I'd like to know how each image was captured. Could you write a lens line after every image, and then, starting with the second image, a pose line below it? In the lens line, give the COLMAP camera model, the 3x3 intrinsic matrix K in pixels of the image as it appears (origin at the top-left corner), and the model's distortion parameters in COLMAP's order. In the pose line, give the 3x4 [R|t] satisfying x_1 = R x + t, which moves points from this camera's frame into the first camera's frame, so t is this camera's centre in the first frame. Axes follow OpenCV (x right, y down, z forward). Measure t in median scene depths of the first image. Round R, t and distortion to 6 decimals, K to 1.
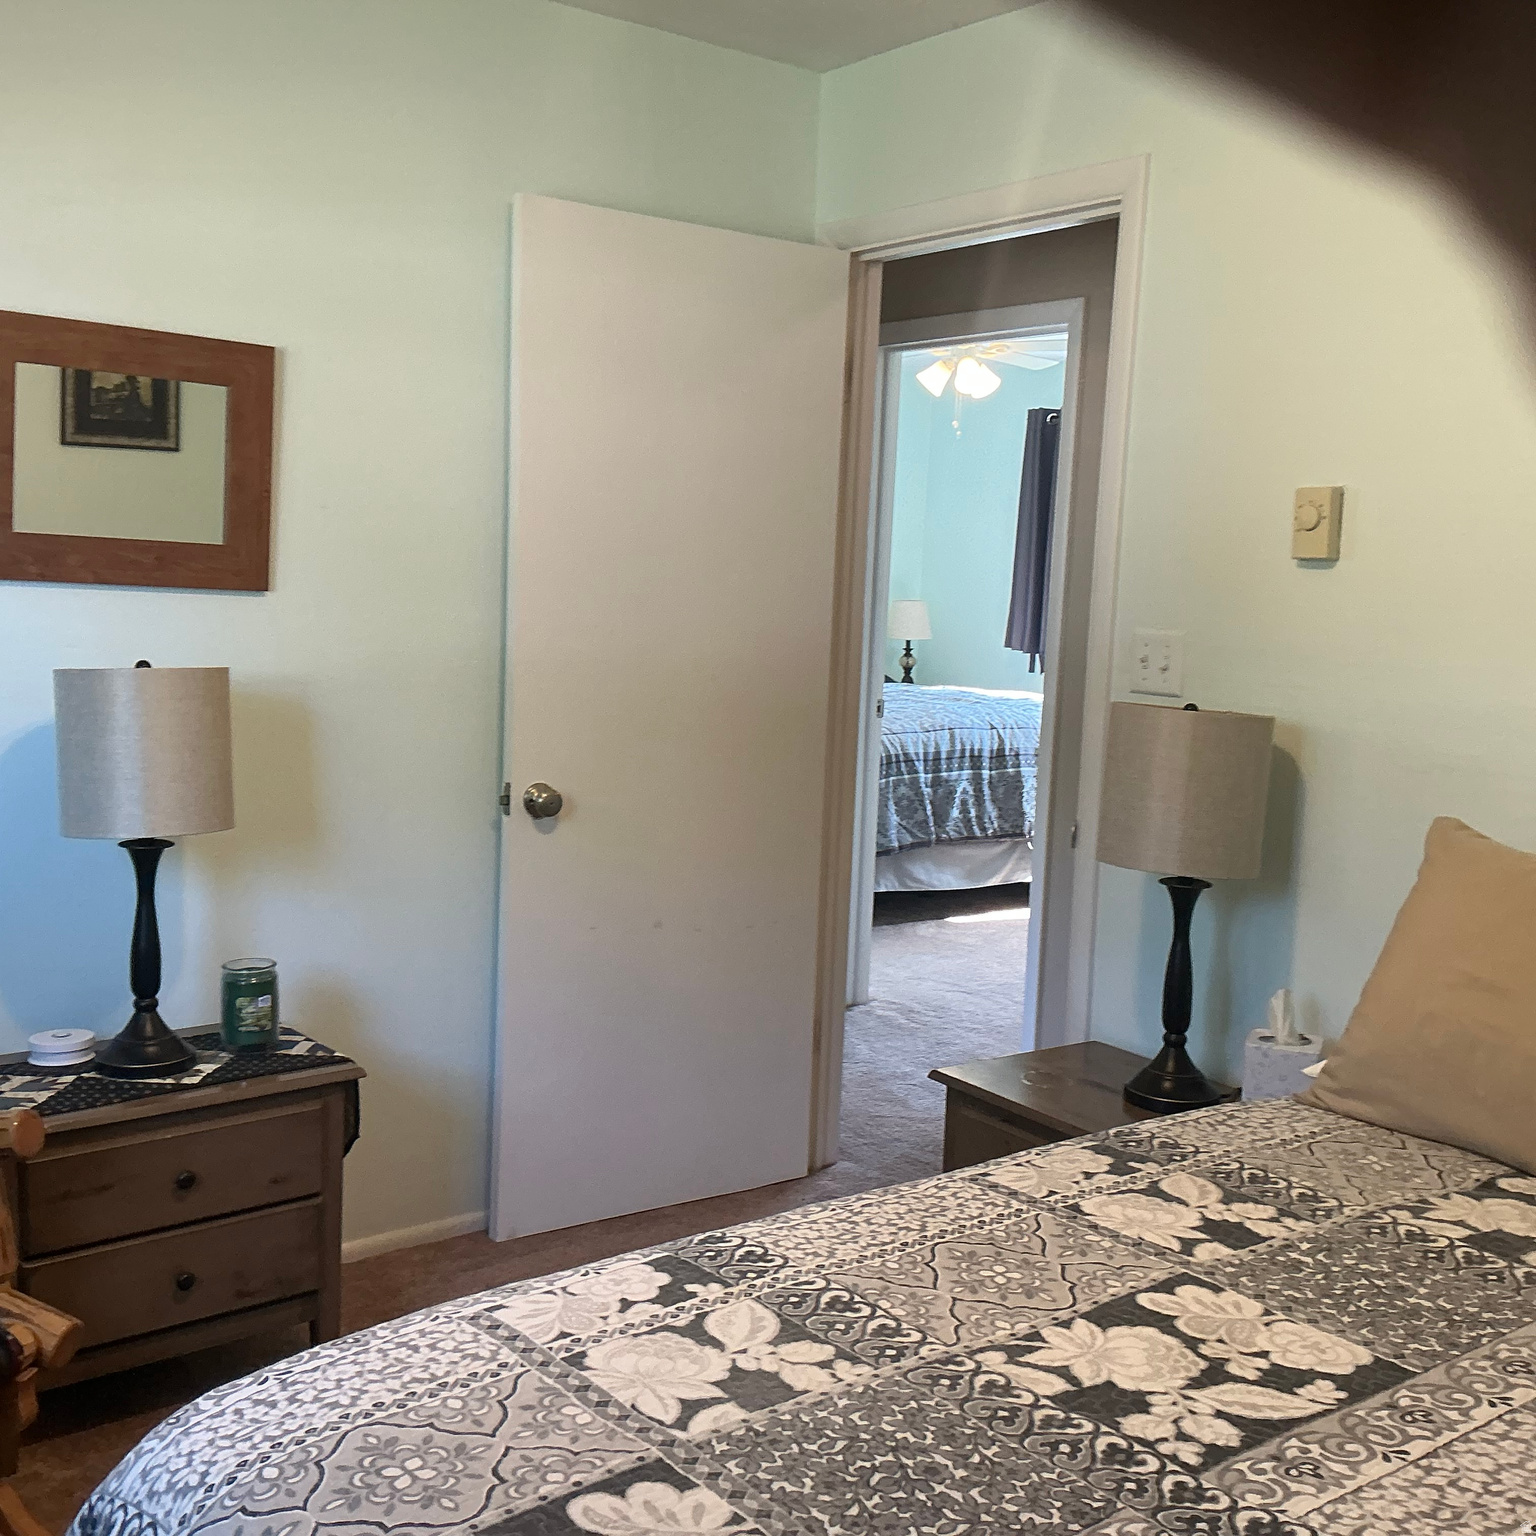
lens RADIAL K [[1697.2, 0, 781.0], [0, 1697.2, 772.1], [0, 0, 1]] dist [0.173192, -0.372788]
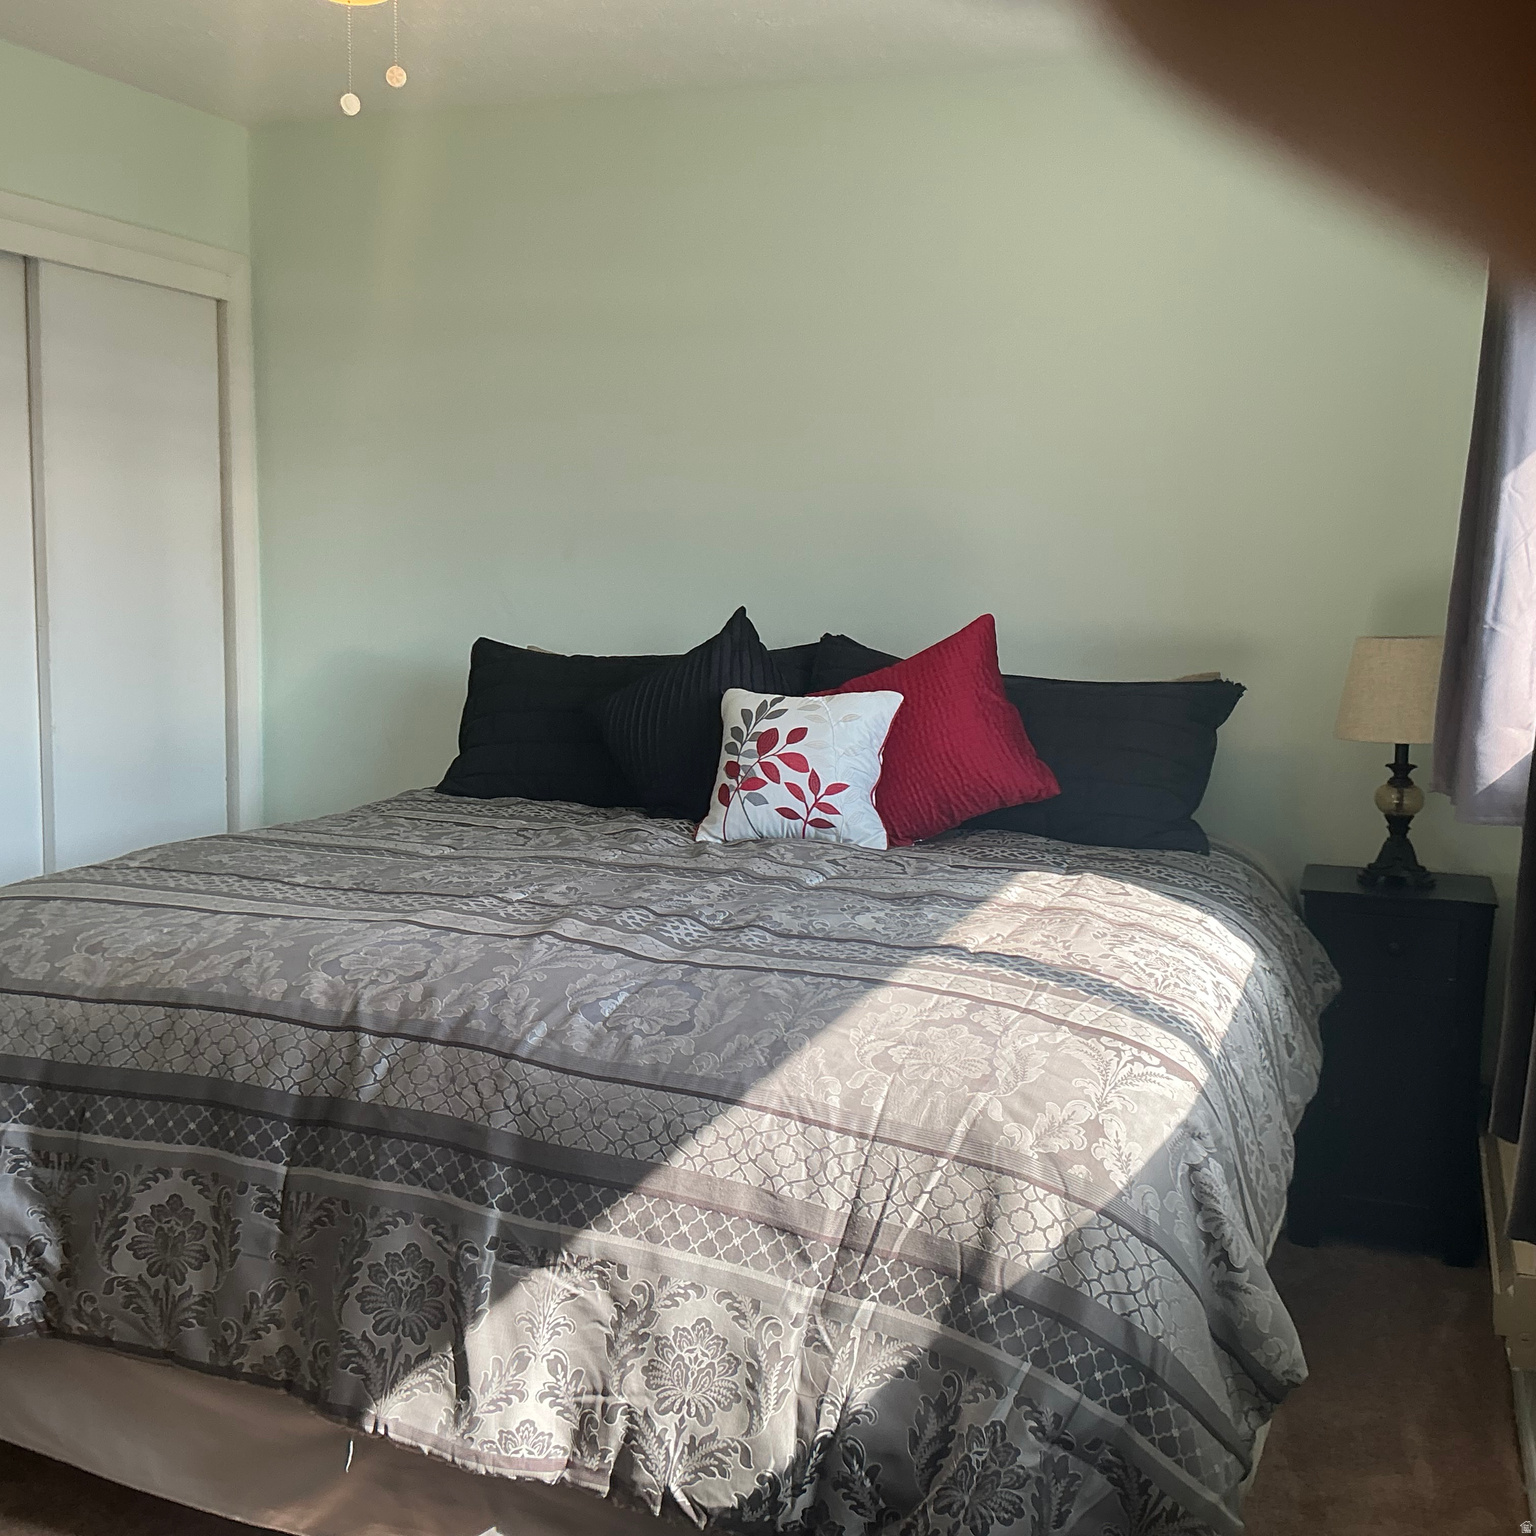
lens RADIAL K [[1697.2, 0, 781.0], [0, 1697.2, 772.1], [0, 0, 1]] dist [0.173192, -0.372788]
pose [[0.528408, 0.072068, -0.845926, 0.443413], [-0.100885, 0.994661, 0.021722, -0.089768], [0.842975, 0.073864, 0.532858, 0.931211]]
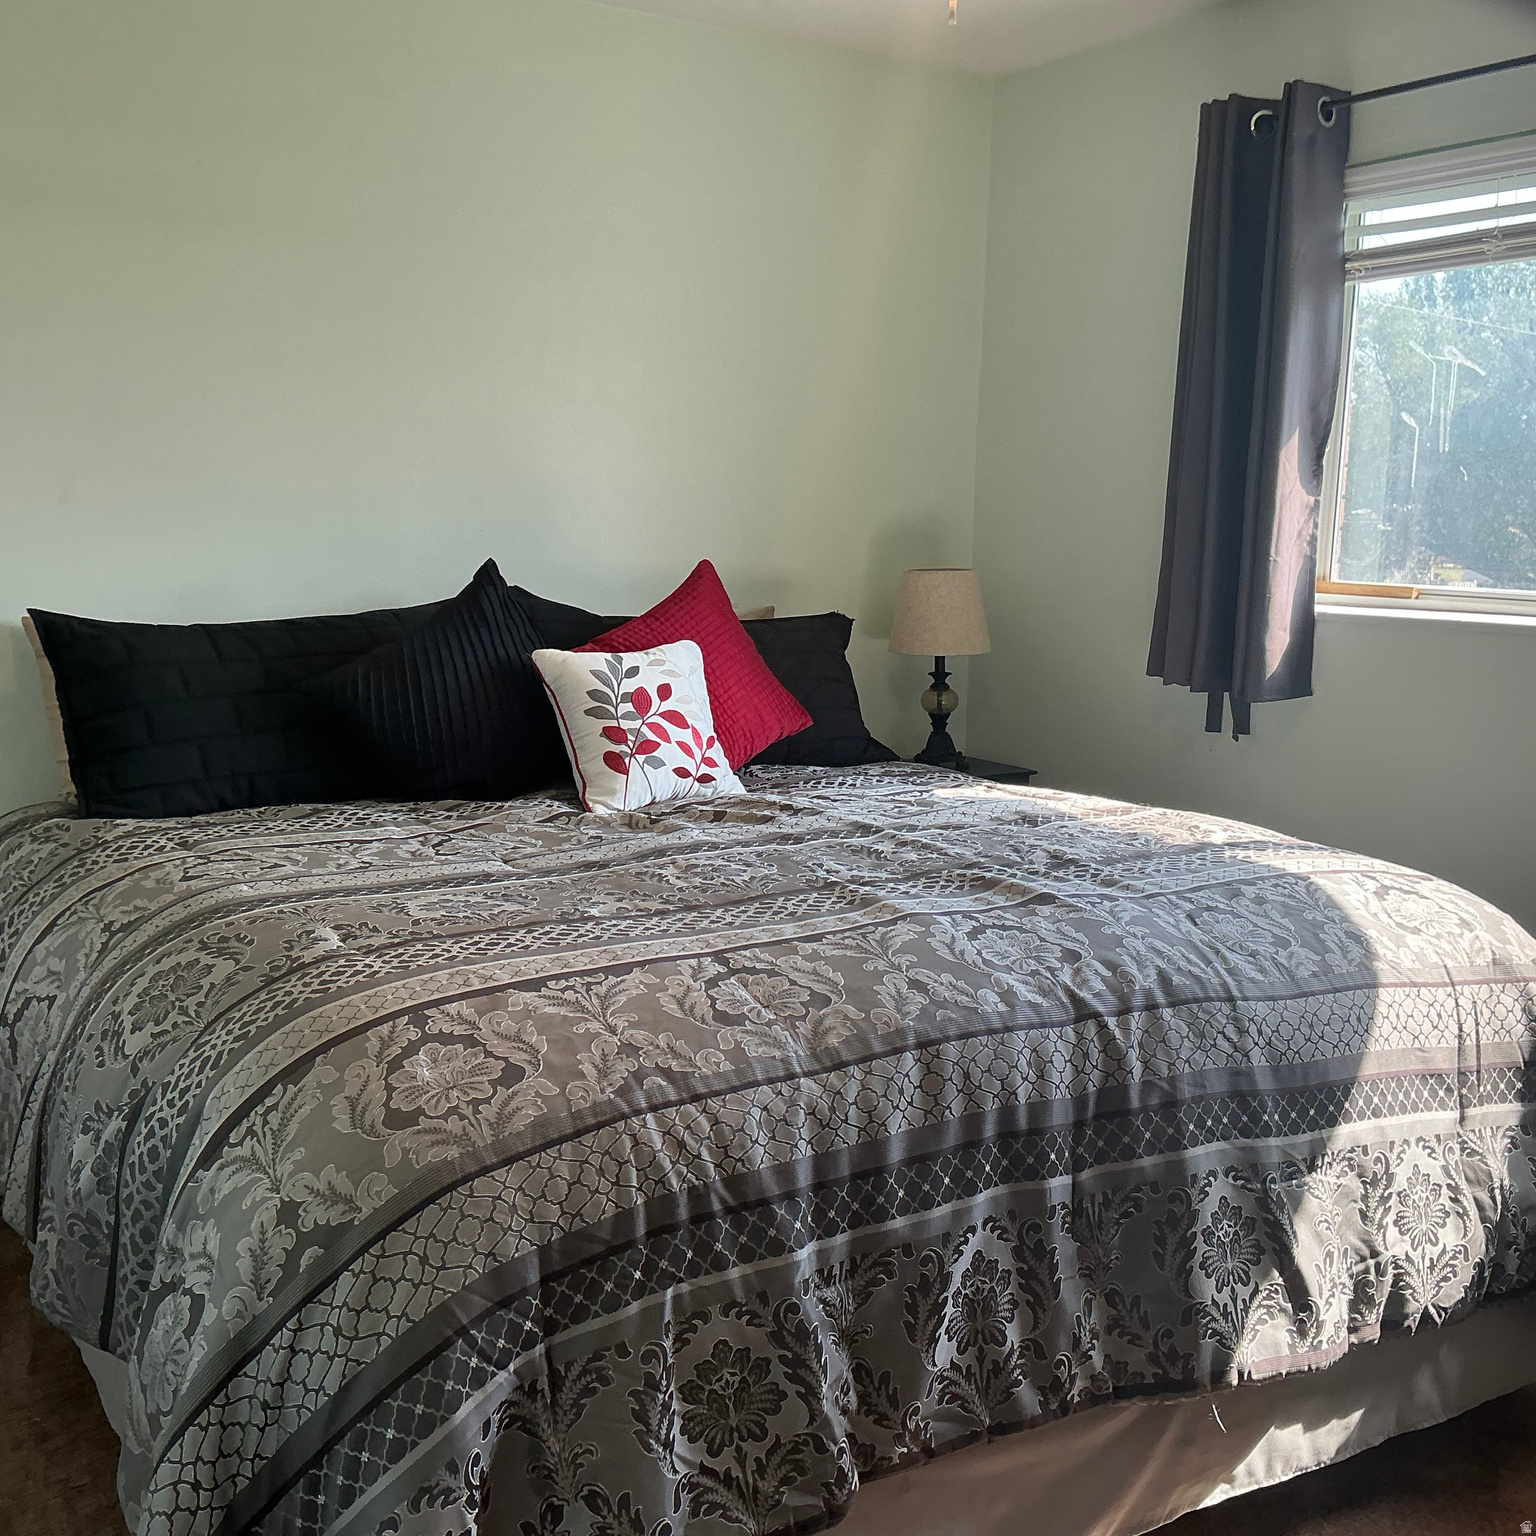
lens RADIAL K [[1697.2, 0, 781.0], [0, 1697.2, 772.1], [0, 0, 1]] dist [0.173192, -0.372788]
pose [[0.995014, -0.010284, -0.099199, 0.105846], [0.012983, 0.999562, 0.026600, -0.079883], [0.098882, -0.027756, 0.994712, 0.725866]]
